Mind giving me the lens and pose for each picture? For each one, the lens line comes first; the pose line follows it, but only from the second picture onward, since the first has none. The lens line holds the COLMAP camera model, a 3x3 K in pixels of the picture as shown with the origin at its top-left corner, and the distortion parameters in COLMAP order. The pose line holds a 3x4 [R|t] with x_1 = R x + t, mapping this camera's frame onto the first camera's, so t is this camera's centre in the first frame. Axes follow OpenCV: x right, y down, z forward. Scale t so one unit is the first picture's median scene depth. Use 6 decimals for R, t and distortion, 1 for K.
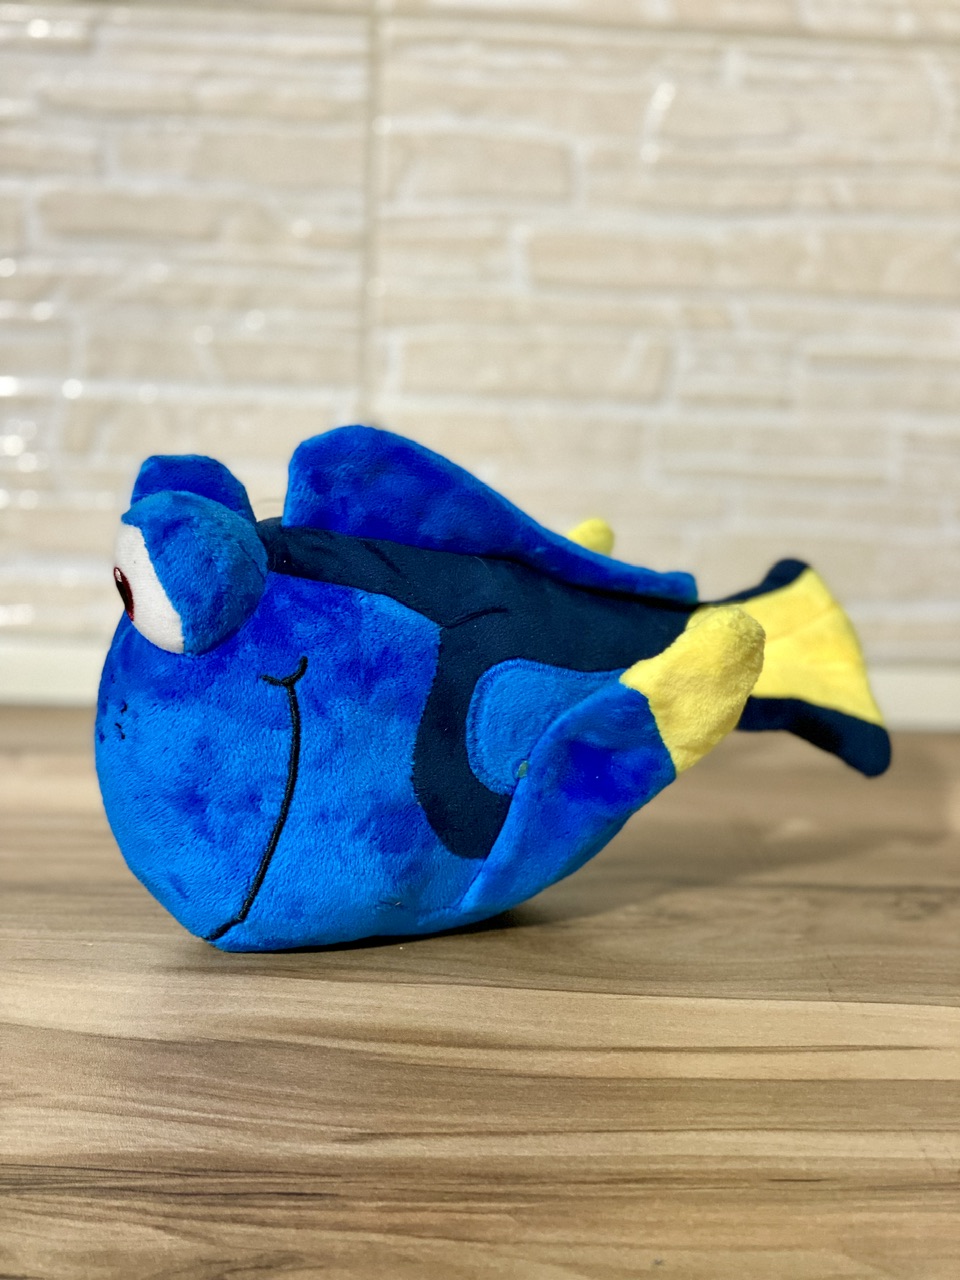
lens RADIAL K [[1925.7, 0, 480.0], [0, 1925.7, 640.0], [0, 0, 1]] dist [0.062855, -0.210897]
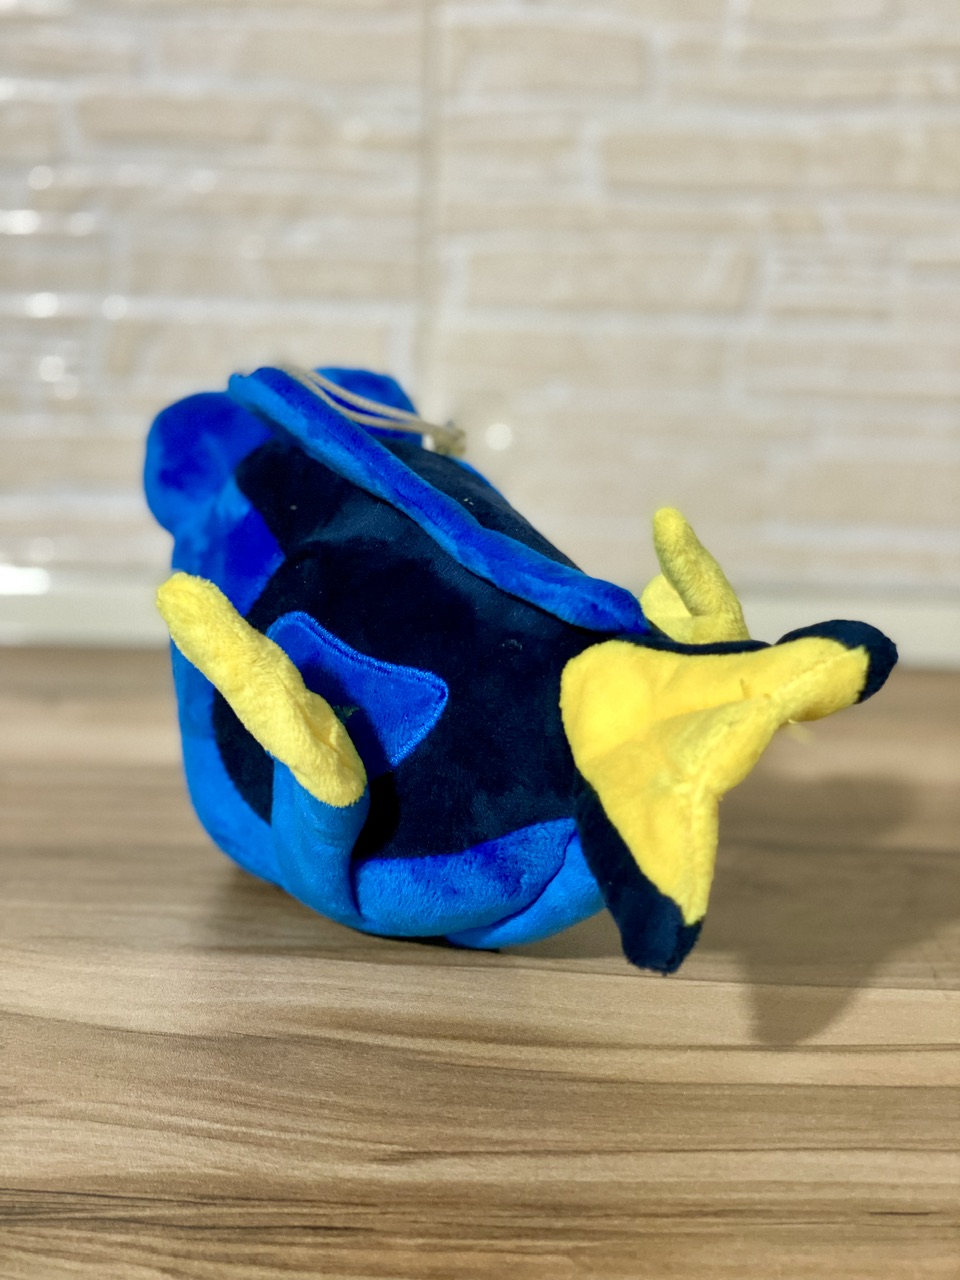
lens RADIAL K [[1930.5, 0, 480.0], [0, 1930.5, 640.0], [0, 0, 1]] dist [0.056032, -0.182337]
pose [[0.999055, -0.002649, -0.043391, 0.012433], [0.004464, 0.999117, 0.041787, -0.014244], [0.043242, -0.041942, 0.998184, 0.124400]]
